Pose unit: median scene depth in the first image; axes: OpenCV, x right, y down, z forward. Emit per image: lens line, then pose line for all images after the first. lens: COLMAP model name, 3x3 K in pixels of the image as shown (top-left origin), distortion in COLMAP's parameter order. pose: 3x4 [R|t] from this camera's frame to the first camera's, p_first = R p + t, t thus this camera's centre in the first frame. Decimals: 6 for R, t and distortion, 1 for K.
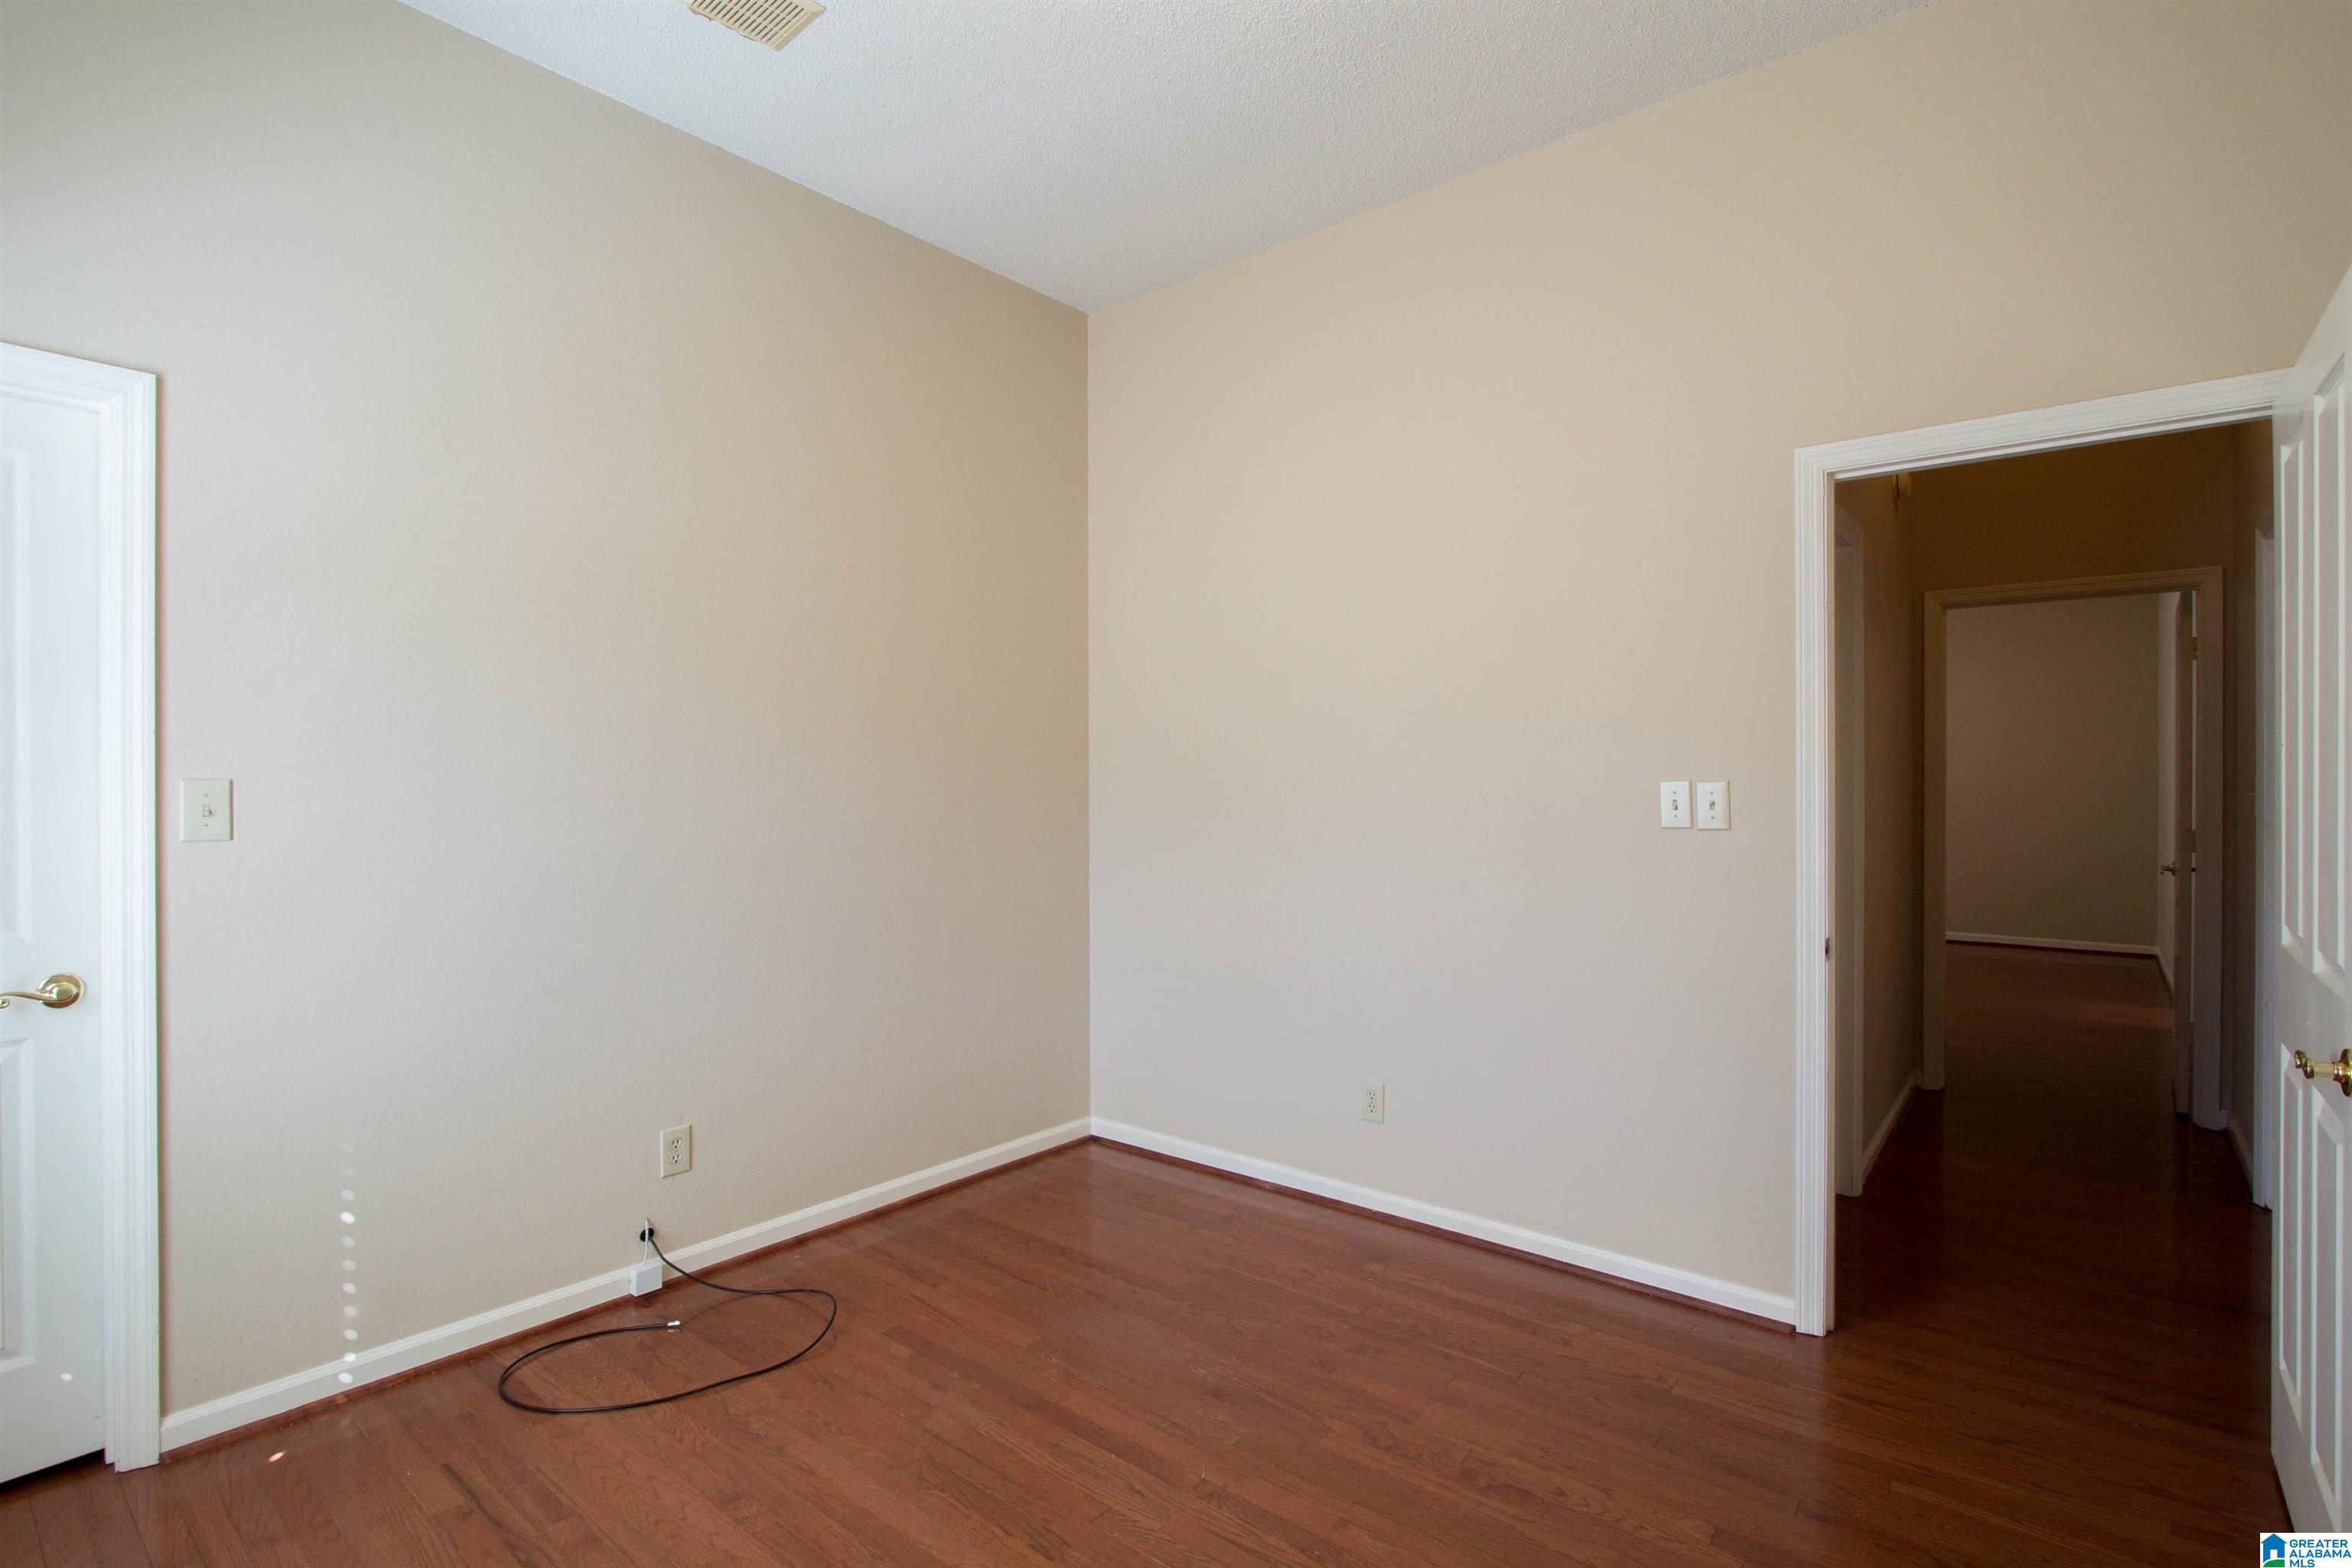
lens RADIAL K [[1127.9, 0, 1170.1], [0, 1127.9, 774.5], [0, 0, 1]] dist [-0.009783, -0.000734]
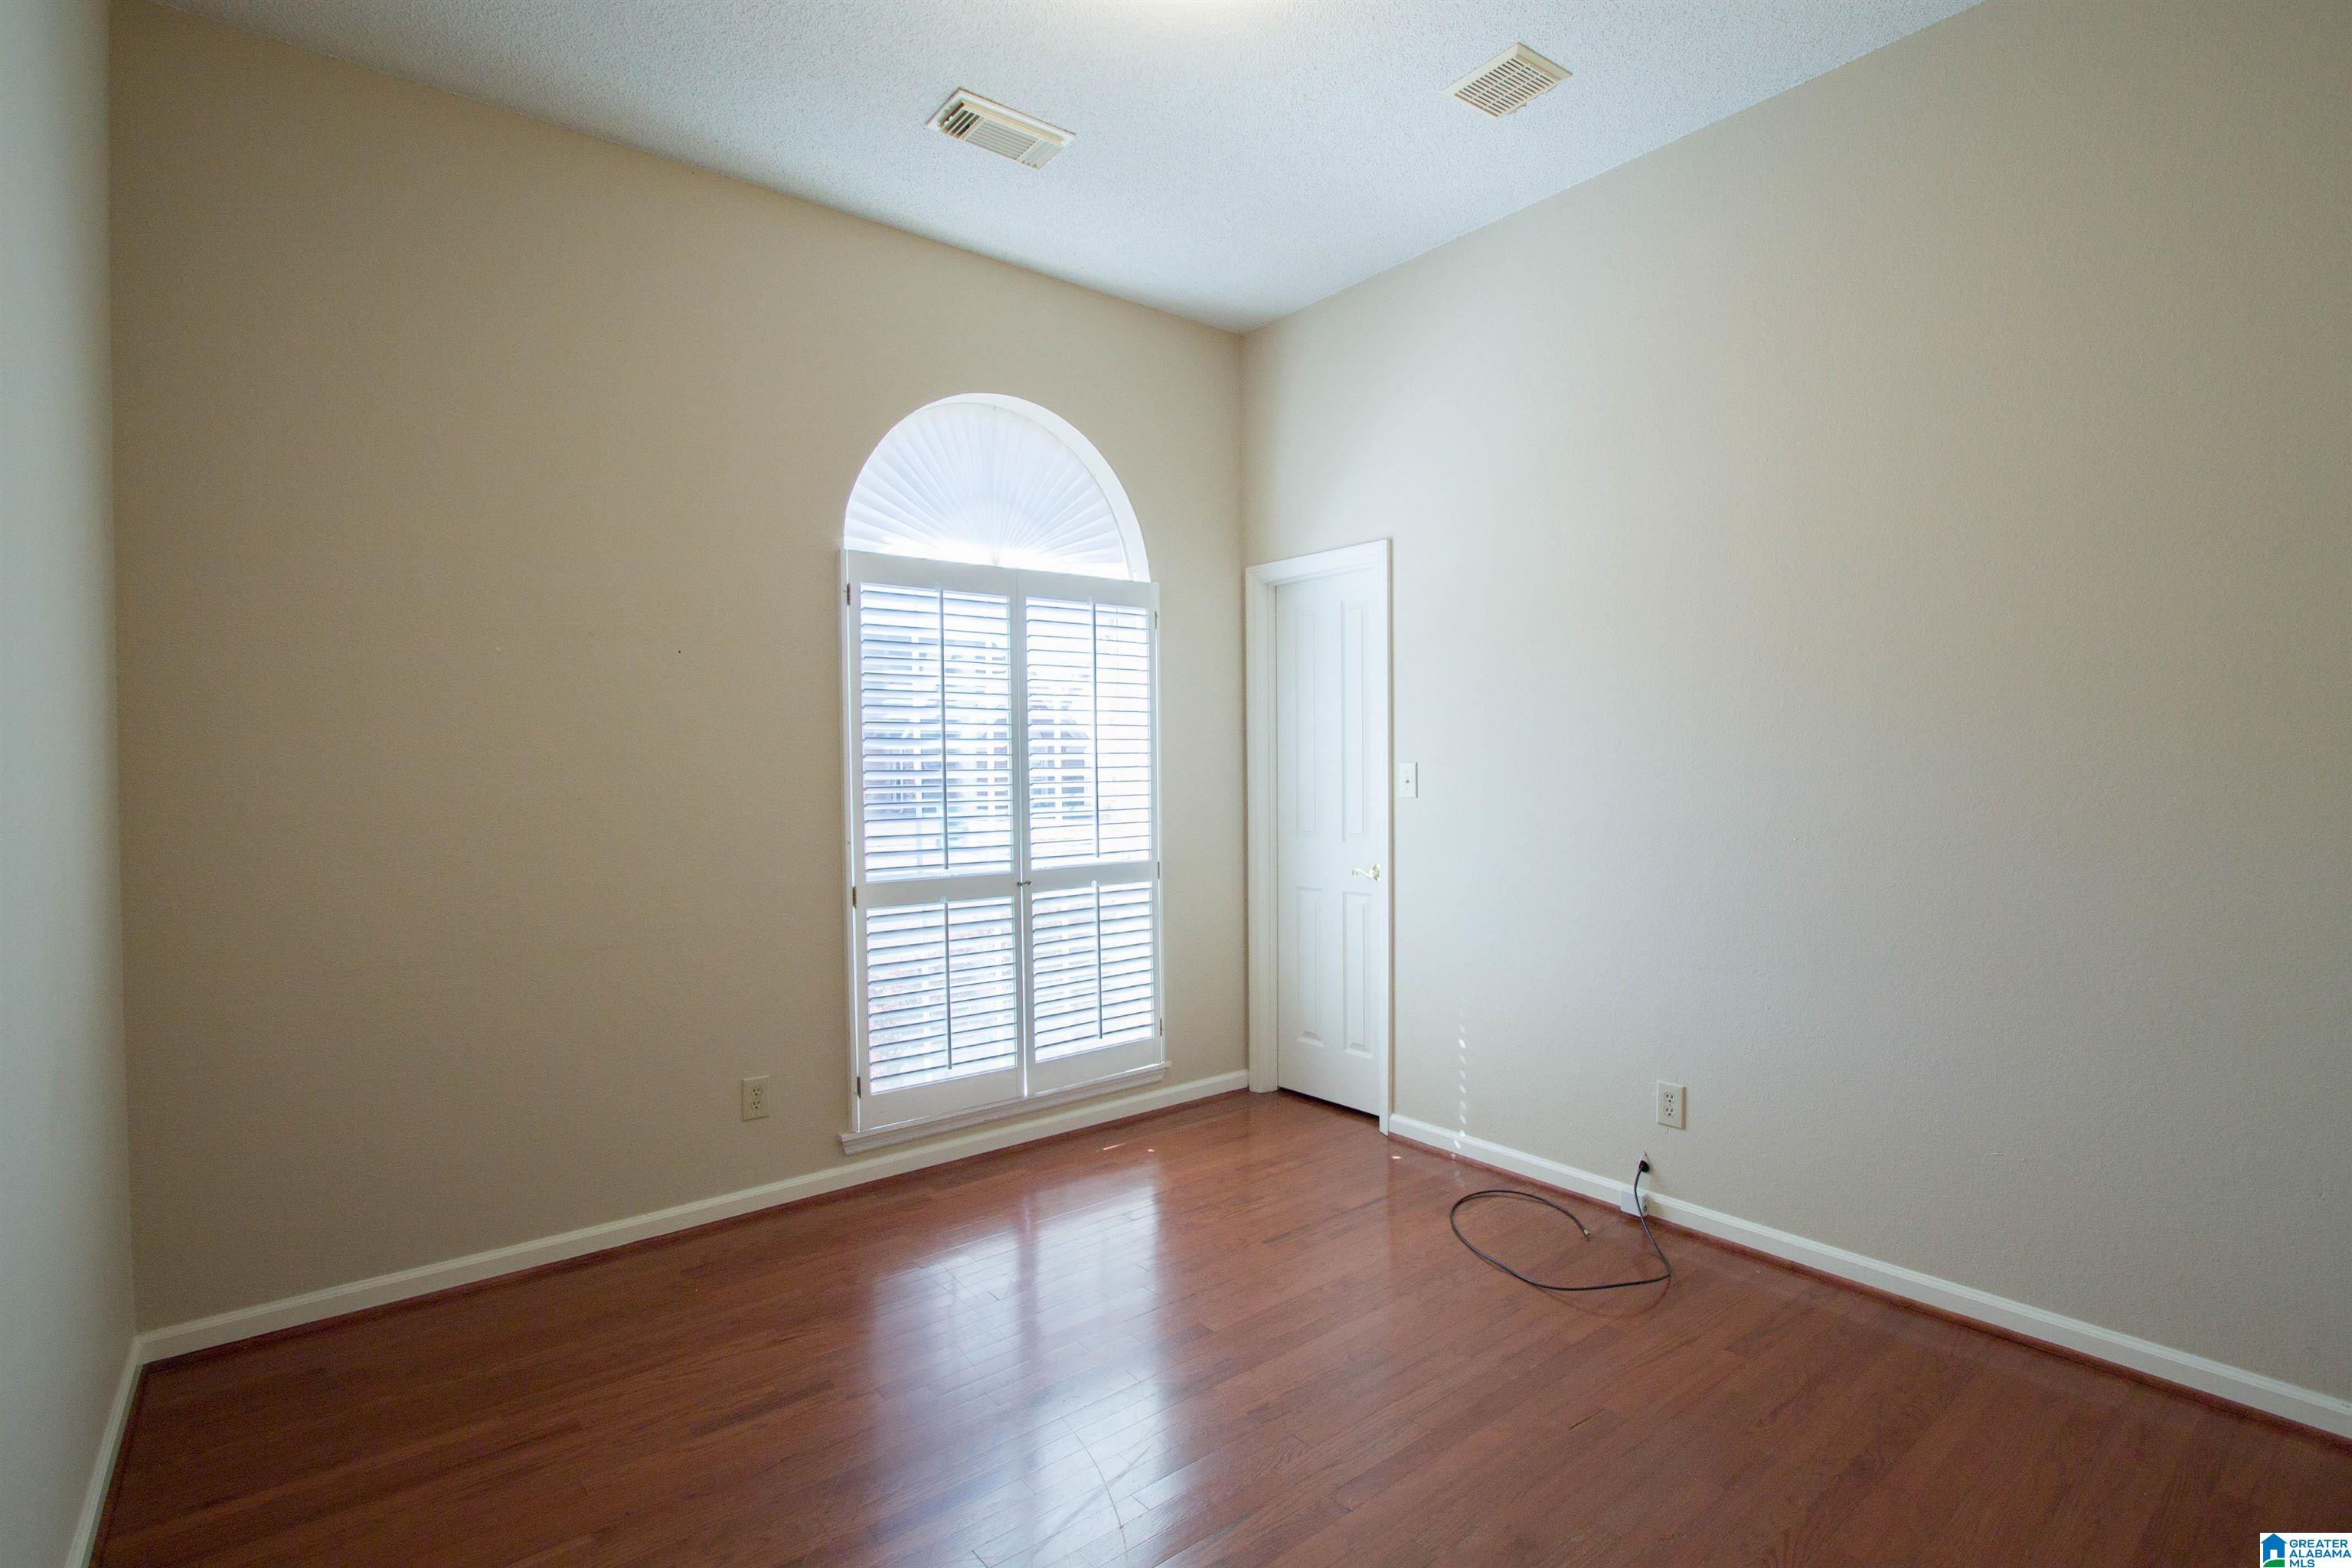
lens RADIAL K [[1127.9, 0, 1180.4], [0, 1127.9, 804.0], [0, 0, 1]] dist [-0.009783, -0.000734]
pose [[-0.238598, 0.024331, -0.970814, 0.755789], [0.020805, 0.999585, 0.019939, 0.020839], [0.970896, -0.015440, -0.239005, 0.875066]]
